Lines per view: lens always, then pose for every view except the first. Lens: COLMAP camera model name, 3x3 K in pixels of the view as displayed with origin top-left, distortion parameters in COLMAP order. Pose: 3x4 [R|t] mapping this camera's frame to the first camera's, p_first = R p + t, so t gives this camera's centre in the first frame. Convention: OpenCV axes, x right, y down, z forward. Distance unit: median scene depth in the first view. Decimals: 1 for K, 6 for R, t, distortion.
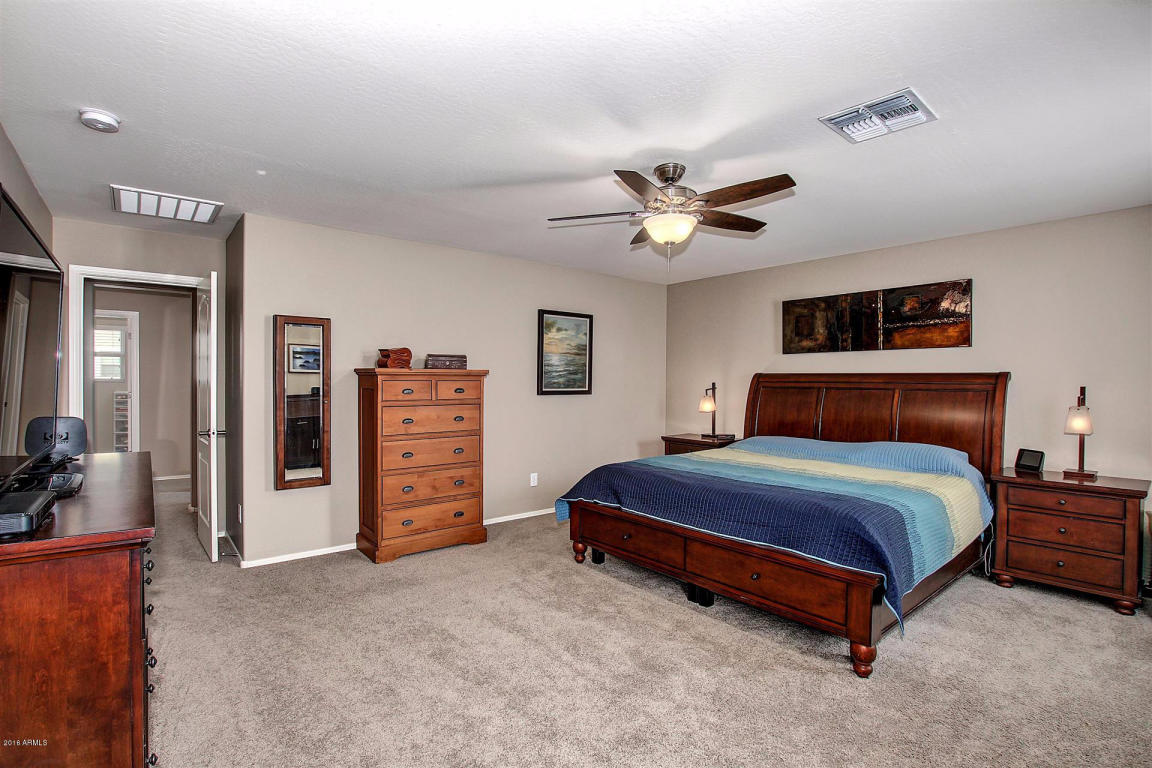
lens RADIAL K [[544.6, 0, 567.4], [0, 544.6, 388.6], [0, 0, 1]] dist [-0.029876, 0.001024]
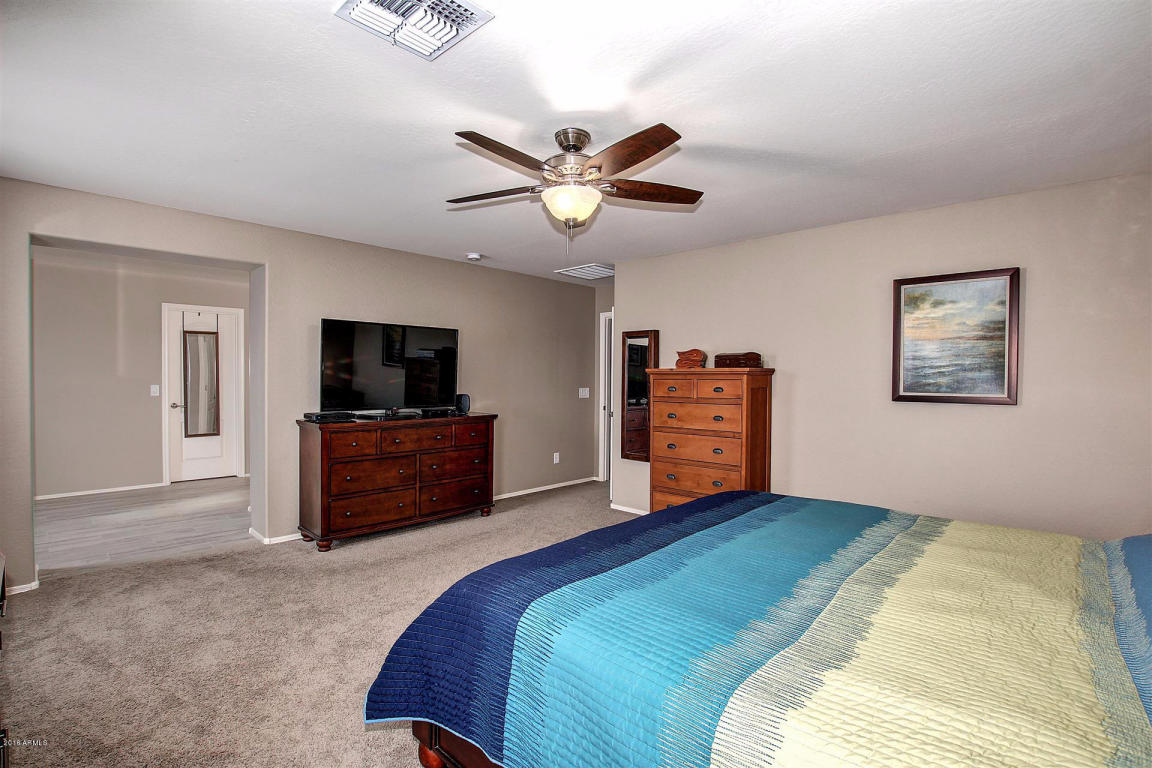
lens RADIAL K [[544.6, 0, 567.4], [0, 544.6, 388.6], [0, 0, 1]] dist [-0.029876, 0.001024]
pose [[0.111853, 0.012401, -0.993647, 0.740715], [-0.024417, 0.999655, 0.009728, -0.001265], [0.993425, 0.023173, 0.112117, 0.623907]]
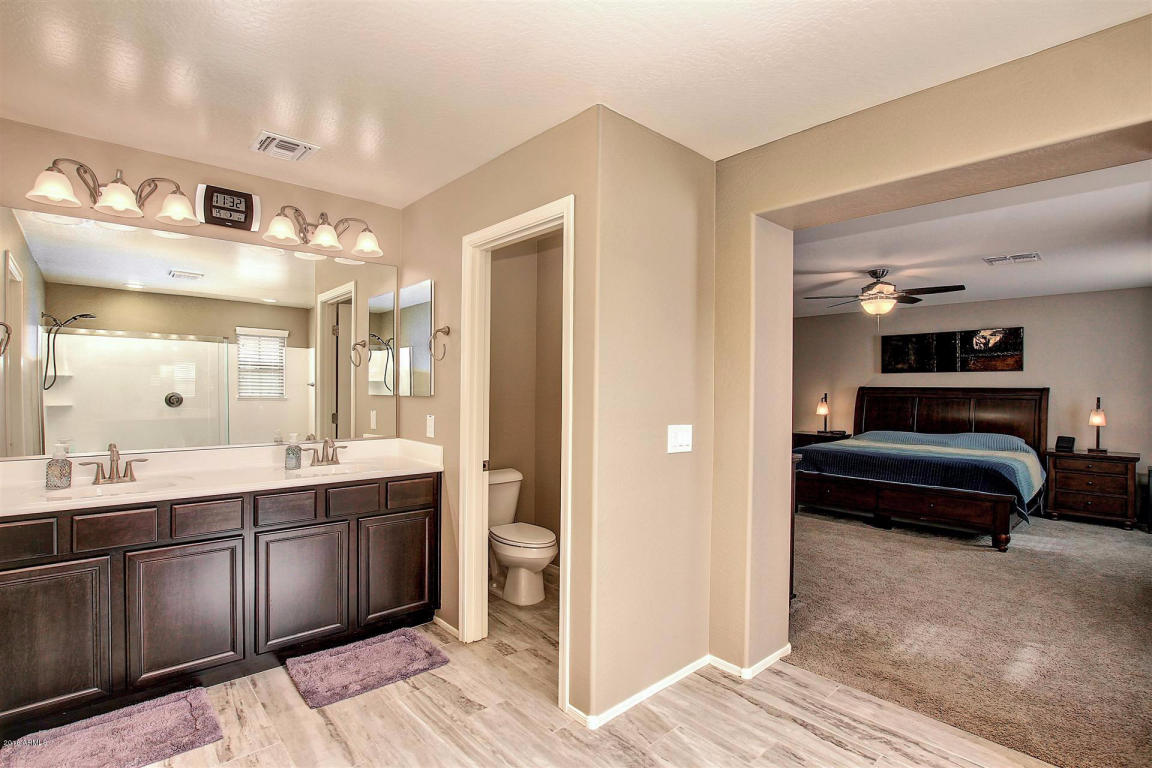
lens RADIAL K [[544.6, 0, 567.4], [0, 544.6, 388.6], [0, 0, 1]] dist [-0.029876, 0.001024]
pose [[0.999171, 0.000794, 0.040706, -0.618236], [-0.000317, 0.999931, -0.011733, -0.009148], [-0.040713, 0.011710, 0.999102, -0.479198]]
